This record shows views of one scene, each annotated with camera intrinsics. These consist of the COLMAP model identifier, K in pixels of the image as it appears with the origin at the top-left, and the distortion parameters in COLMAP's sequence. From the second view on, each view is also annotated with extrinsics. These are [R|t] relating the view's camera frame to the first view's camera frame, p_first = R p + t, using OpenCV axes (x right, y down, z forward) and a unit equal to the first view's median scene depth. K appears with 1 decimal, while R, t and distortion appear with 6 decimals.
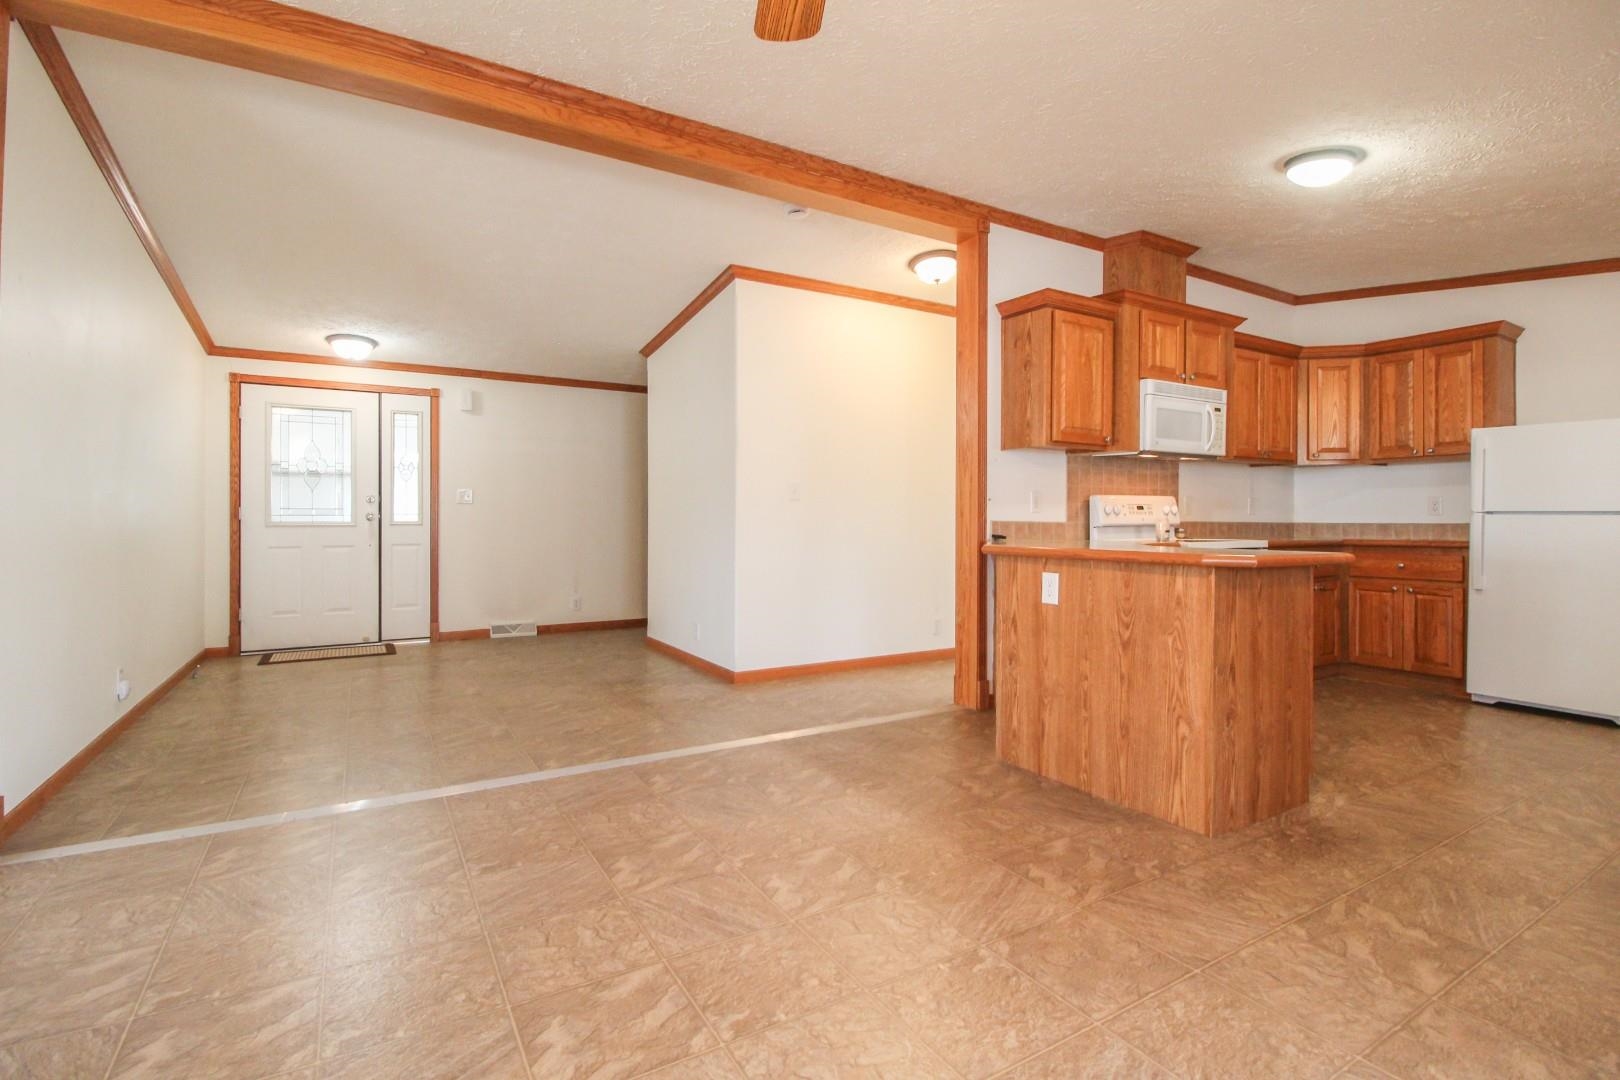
lens RADIAL K [[755.9, 0, 817.2], [0, 755.9, 518.8], [0, 0, 1]] dist [-0.011082, -0.001245]
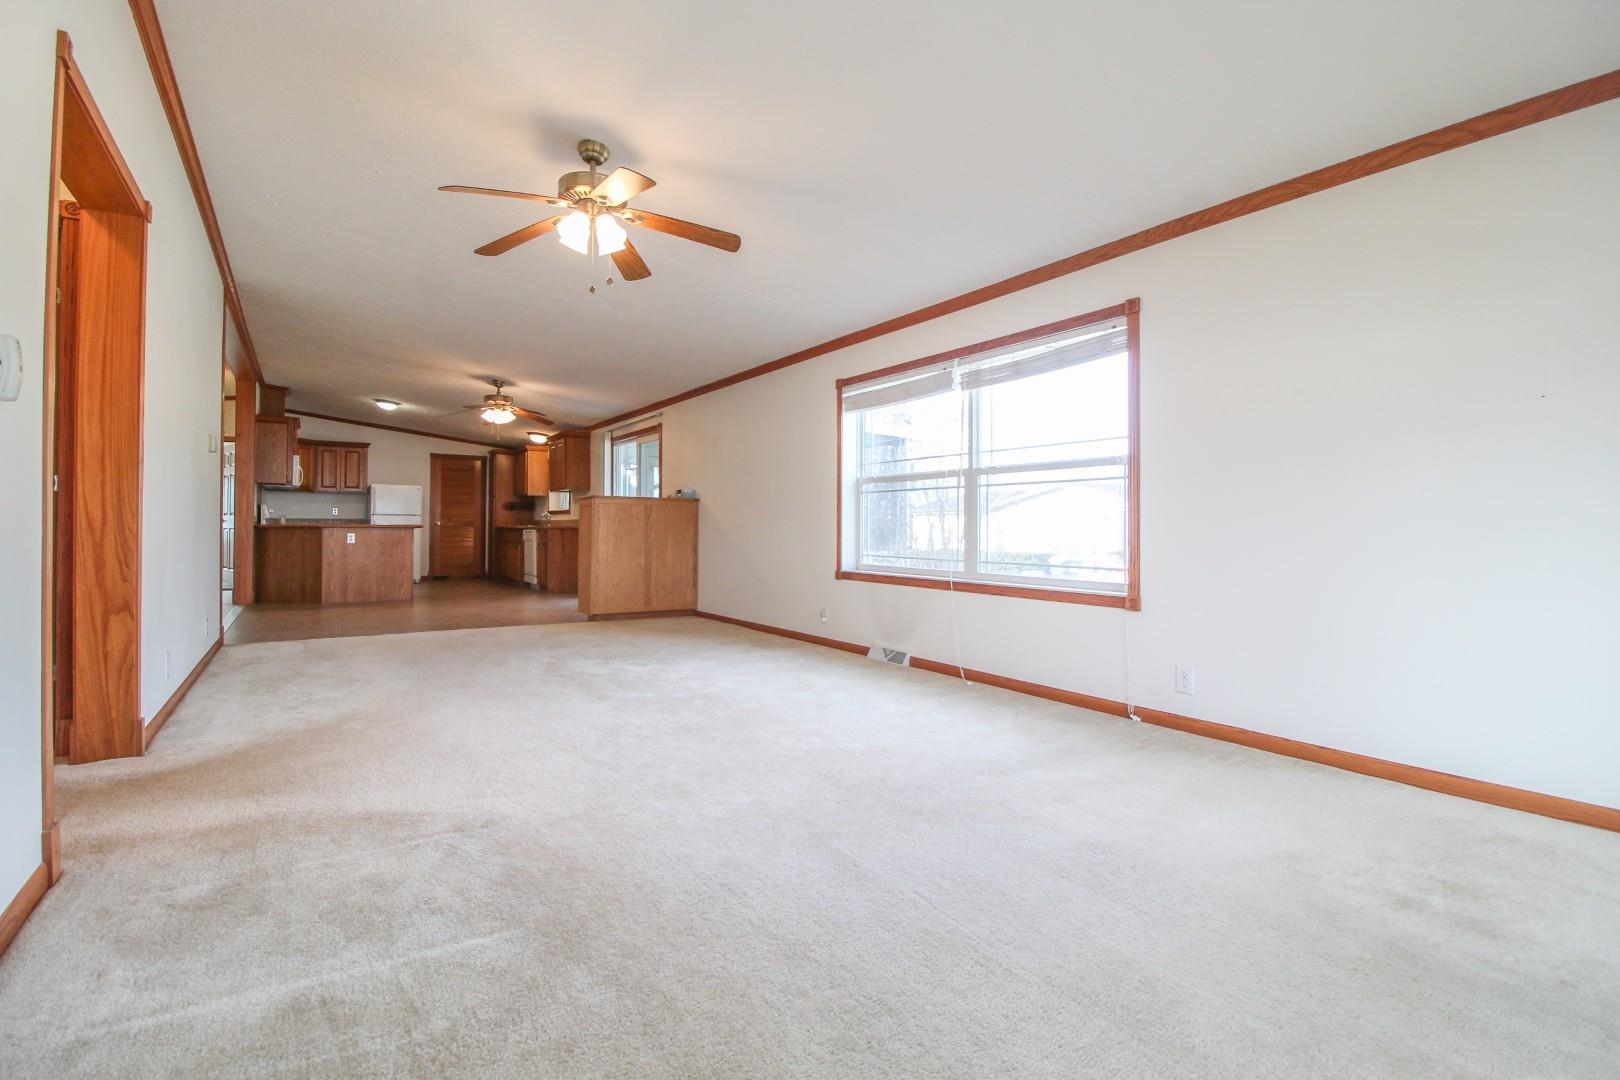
lens RADIAL K [[755.9, 0, 817.2], [0, 755.9, 518.8], [0, 0, 1]] dist [-0.011082, -0.001245]
pose [[-0.049831, 0.006729, 0.998735, -1.819316], [-0.001614, 0.999975, -0.006818, 0.021929], [-0.998756, -0.001952, -0.049819, -0.456089]]
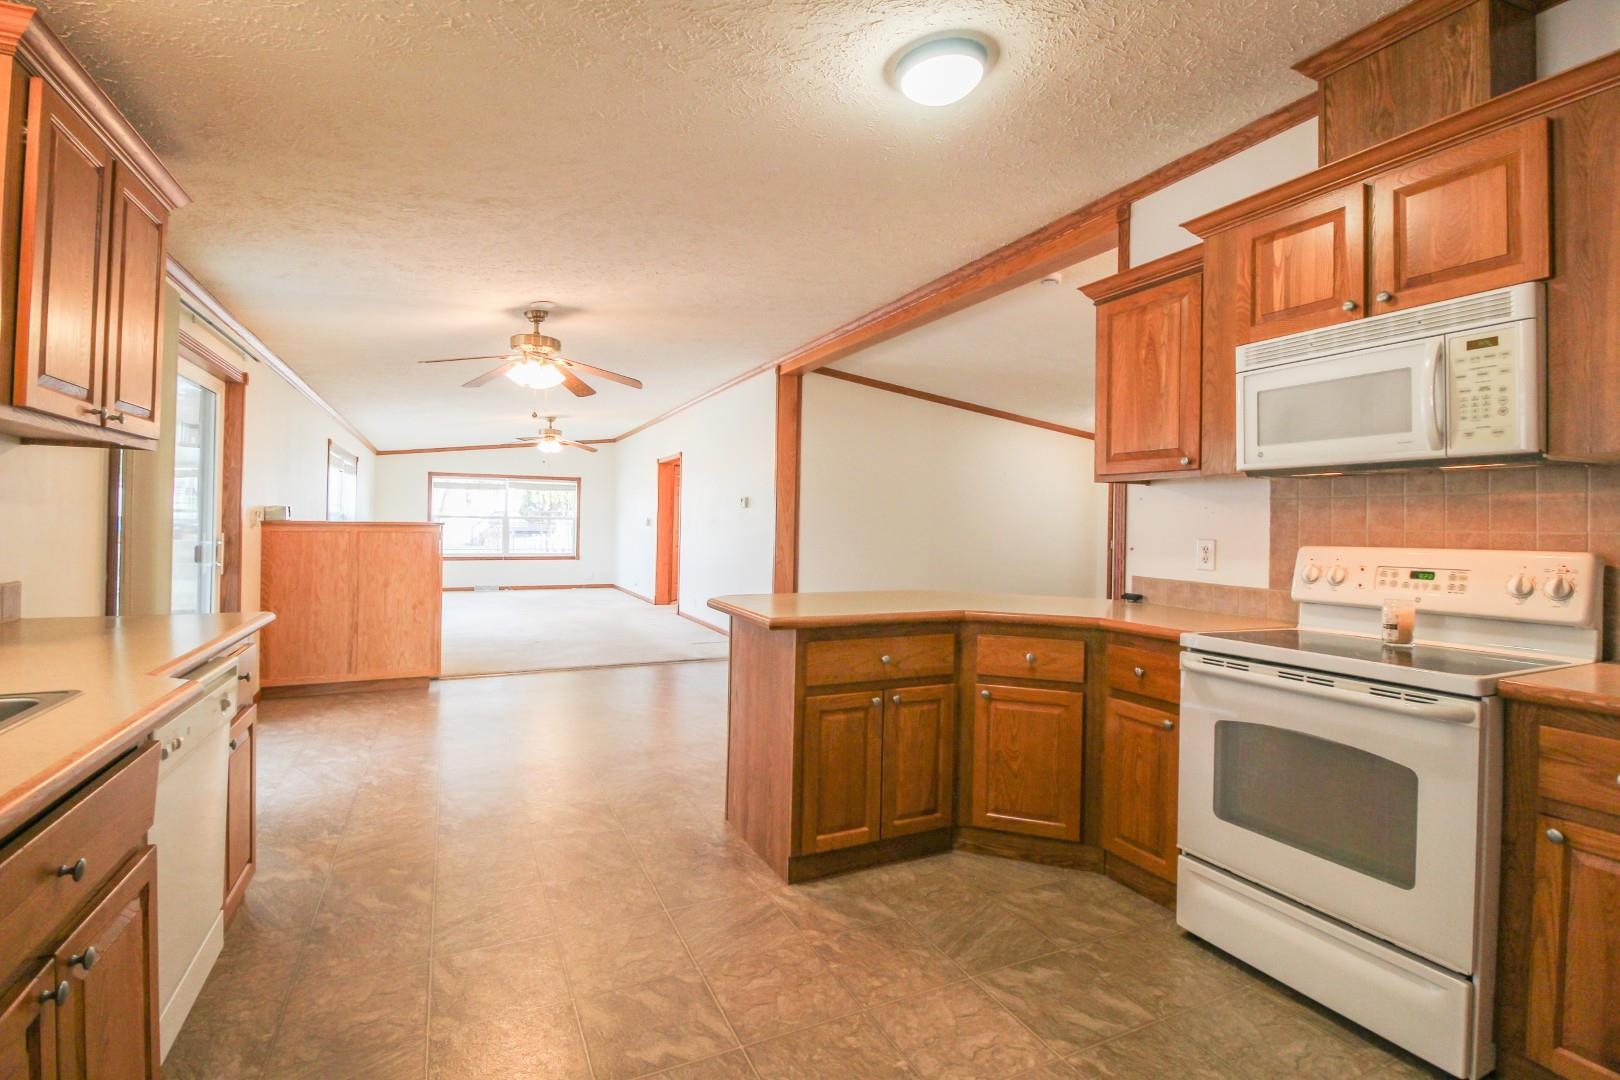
lens RADIAL K [[755.9, 0, 817.2], [0, 755.9, 518.8], [0, 0, 1]] dist [-0.011082, -0.001245]
pose [[-0.089031, -0.009938, -0.995979, 0.967148], [-0.017662, 0.999809, -0.008397, -0.040570], [0.995872, 0.016844, -0.089190, 0.681255]]
